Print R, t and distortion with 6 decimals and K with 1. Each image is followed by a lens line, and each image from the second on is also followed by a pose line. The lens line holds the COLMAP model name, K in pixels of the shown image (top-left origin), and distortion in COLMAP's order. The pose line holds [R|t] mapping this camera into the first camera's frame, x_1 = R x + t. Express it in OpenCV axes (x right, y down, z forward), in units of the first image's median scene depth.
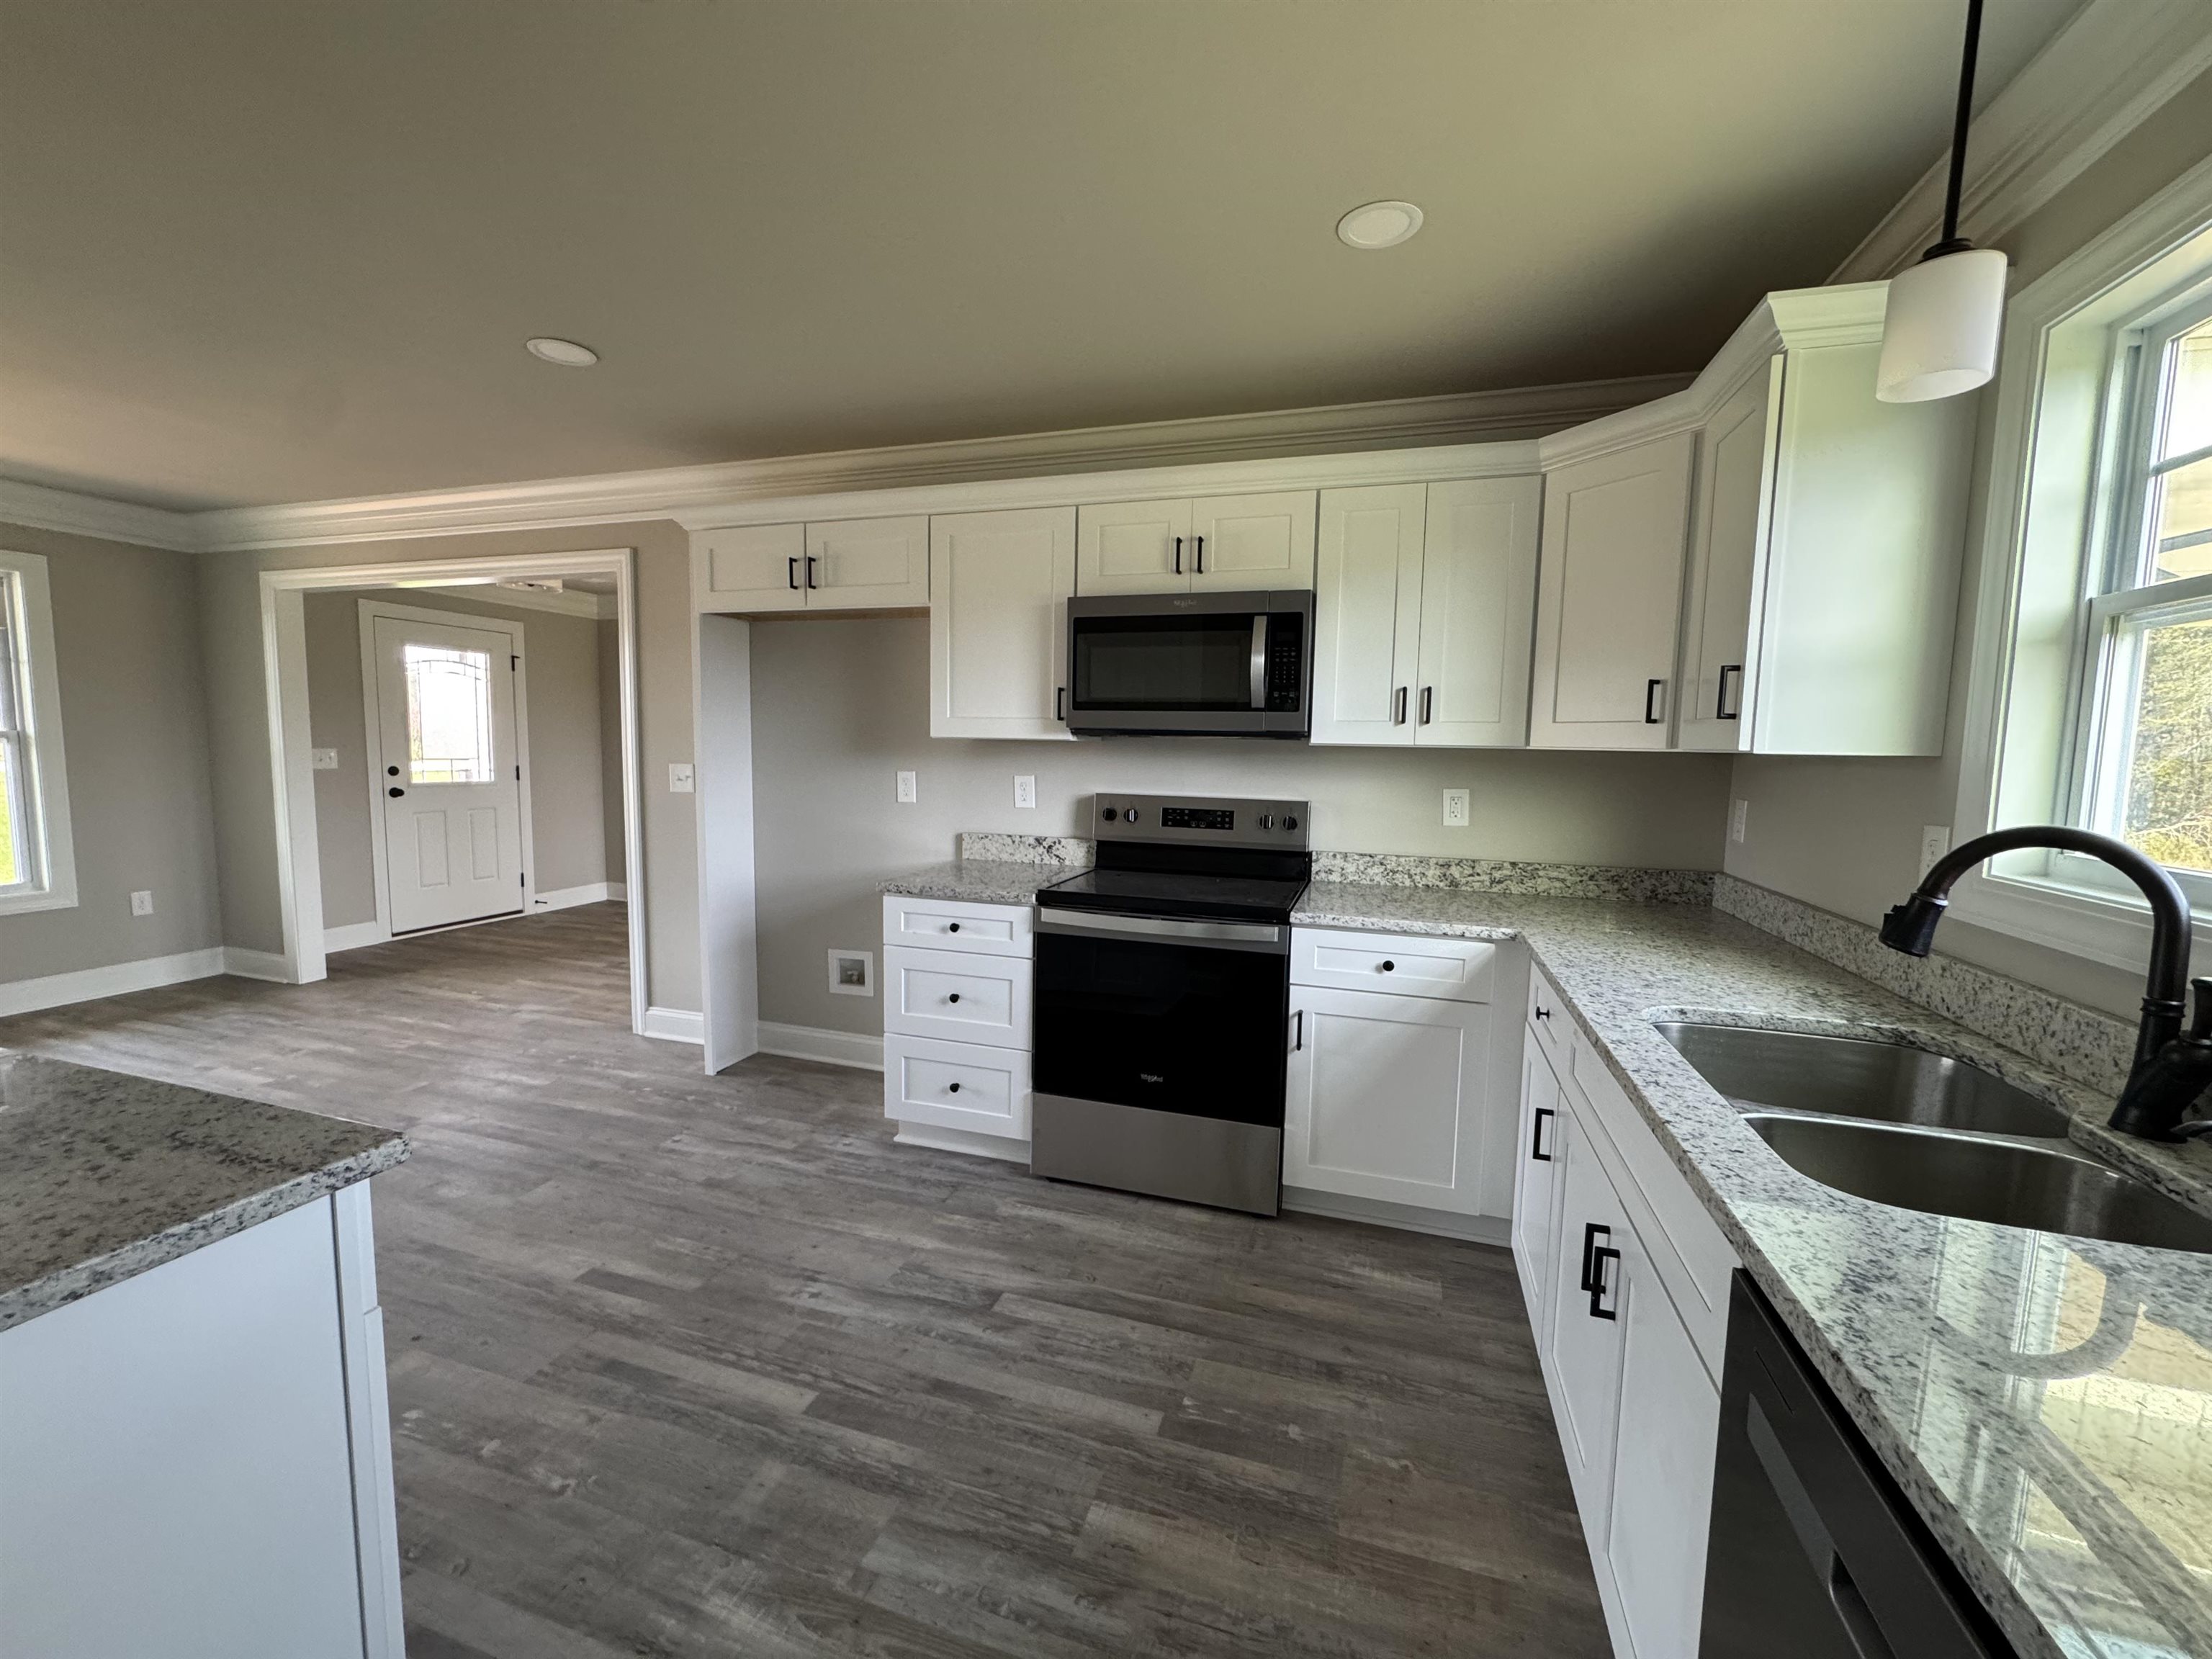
lens RADIAL K [[882.0, 0, 1106.1], [0, 882.0, 830.6], [0, 0, 1]] dist [-0.003808, 0.000847]
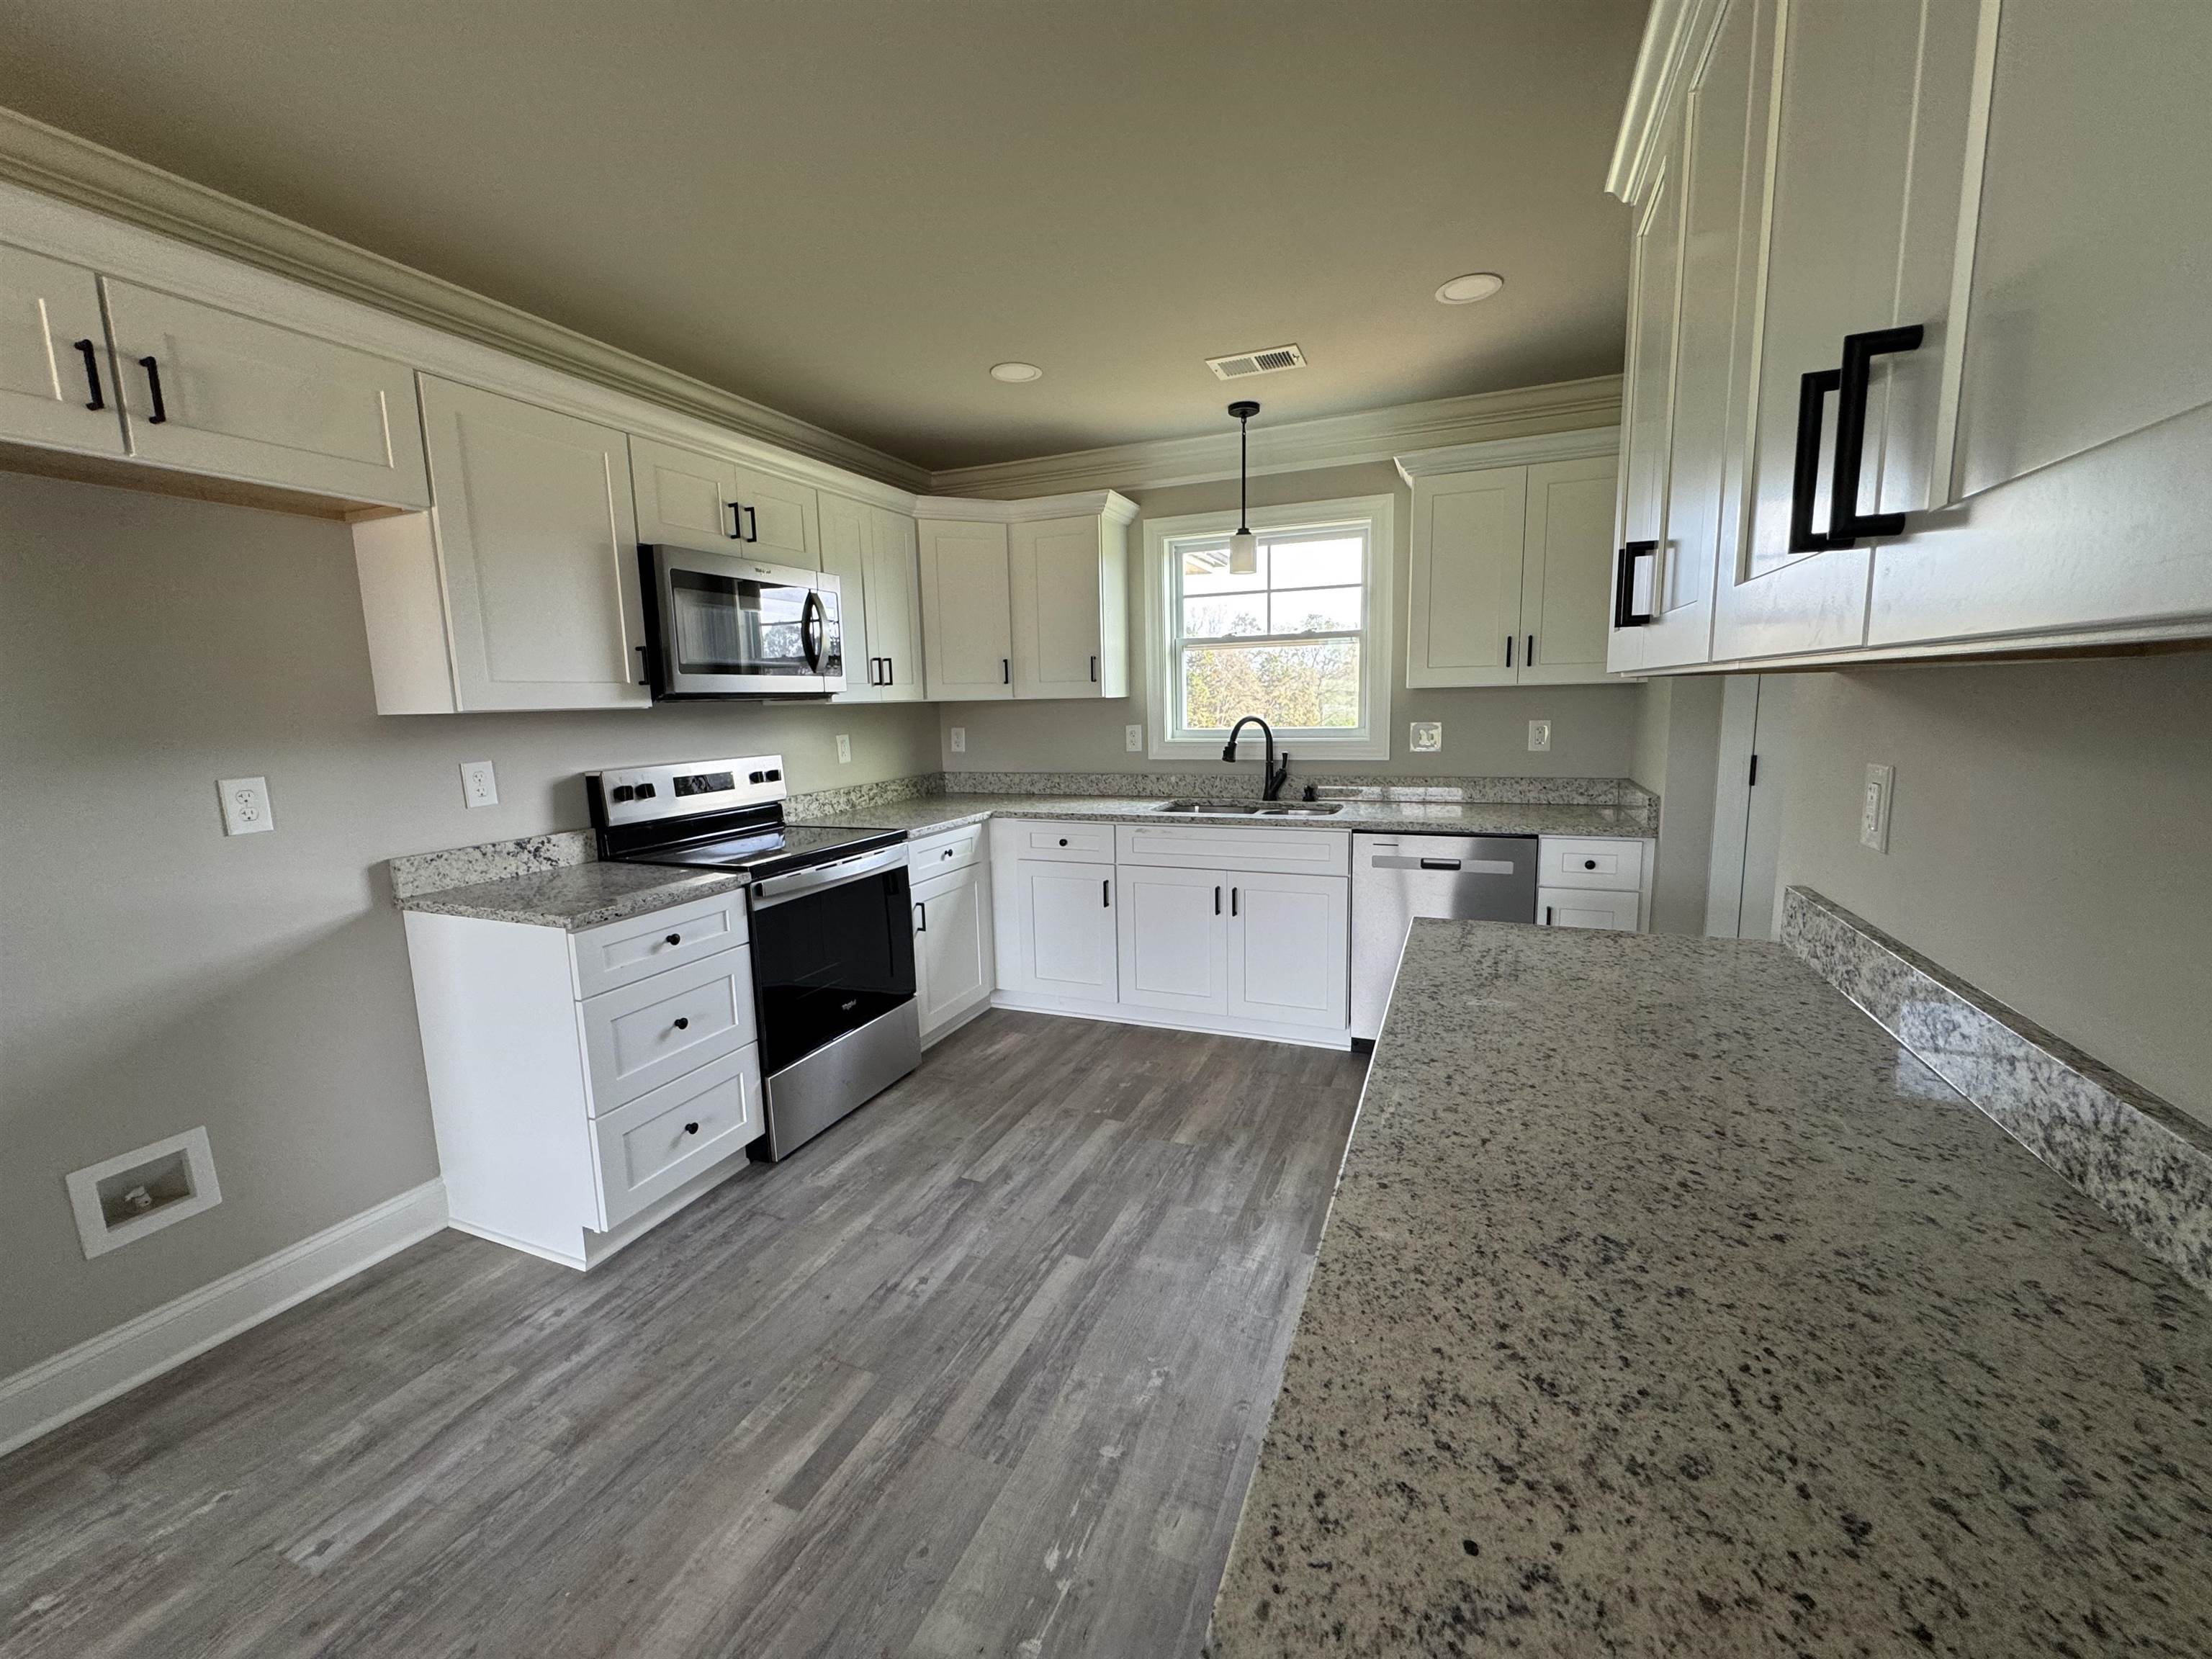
lens RADIAL K [[882.0, 0, 1107.2], [0, 882.0, 829.0], [0, 0, 1]] dist [-0.003808, 0.000847]
pose [[0.087480, -0.168354, 0.981837, -0.903909], [0.123486, 0.979846, 0.157010, -0.068269], [-0.988483, 0.107507, 0.106506, 0.489895]]
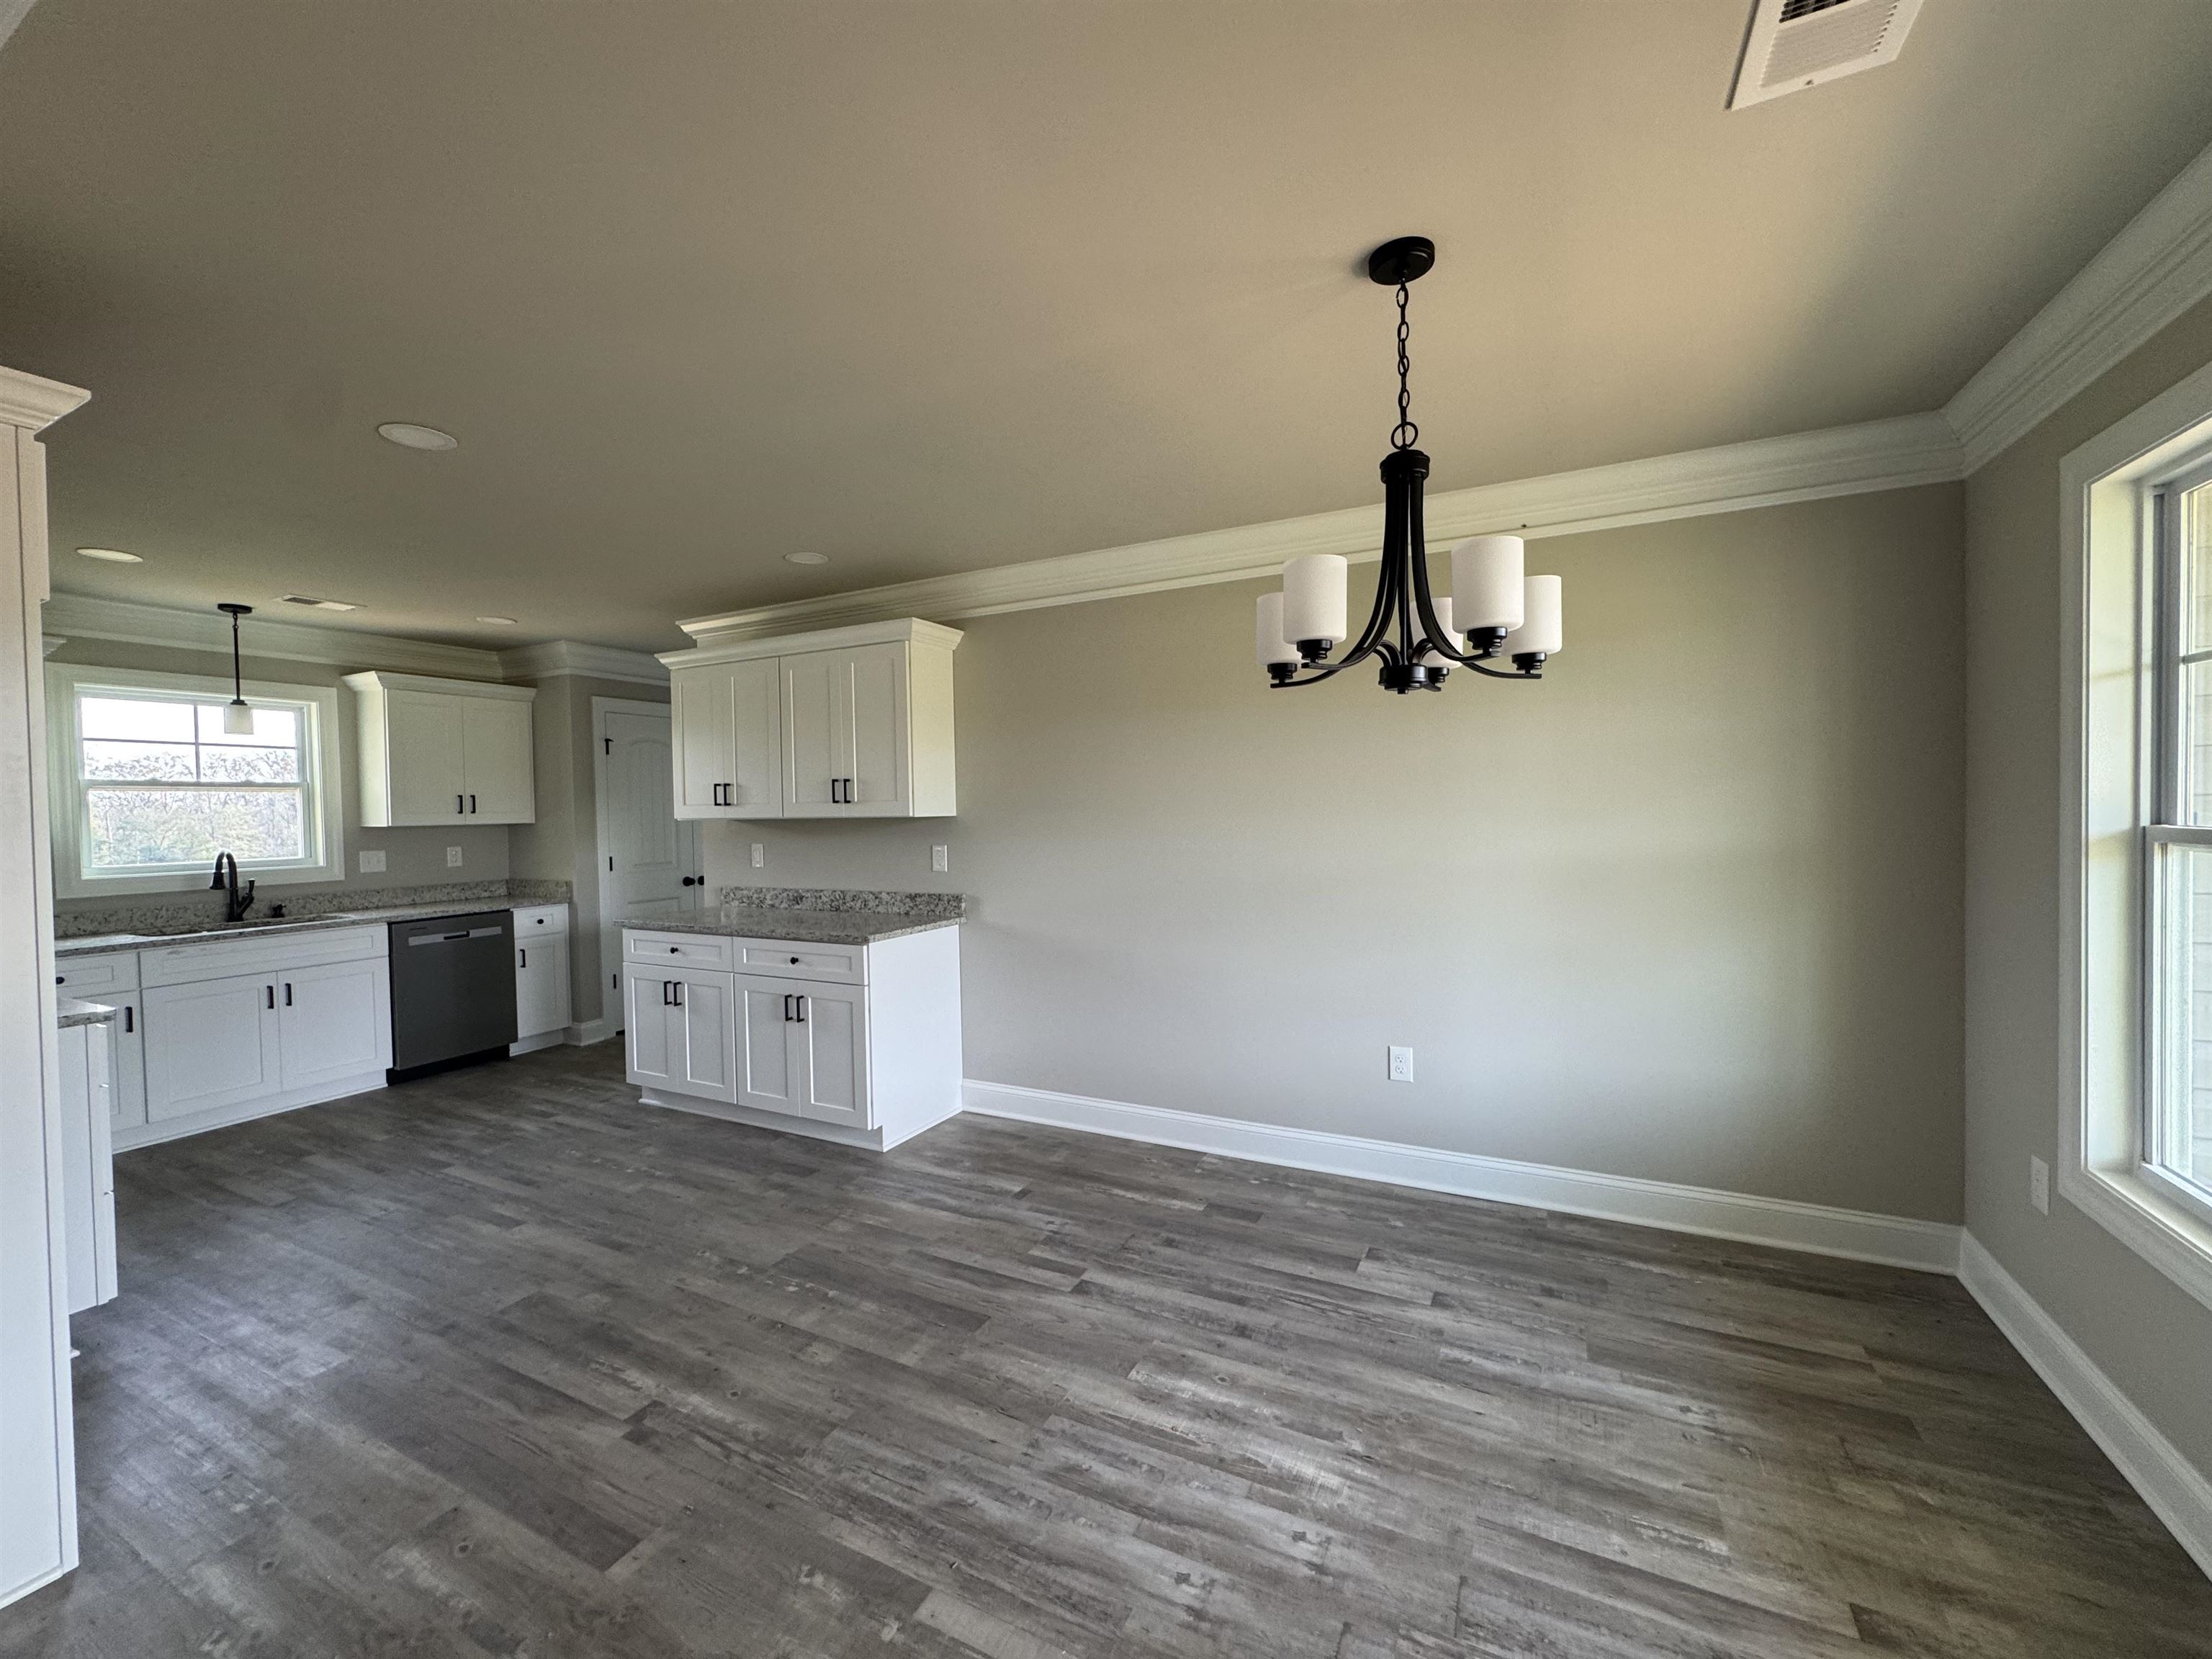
lens RADIAL K [[882.0, 0, 1107.2], [0, 882.0, 827.6], [0, 0, 1]] dist [-0.003808, 0.000847]
pose [[-0.987102, -0.004639, 0.160026, -1.339486], [0.015107, 0.992421, 0.121950, -0.204303], [-0.159379, 0.122795, -0.979551, 1.656880]]
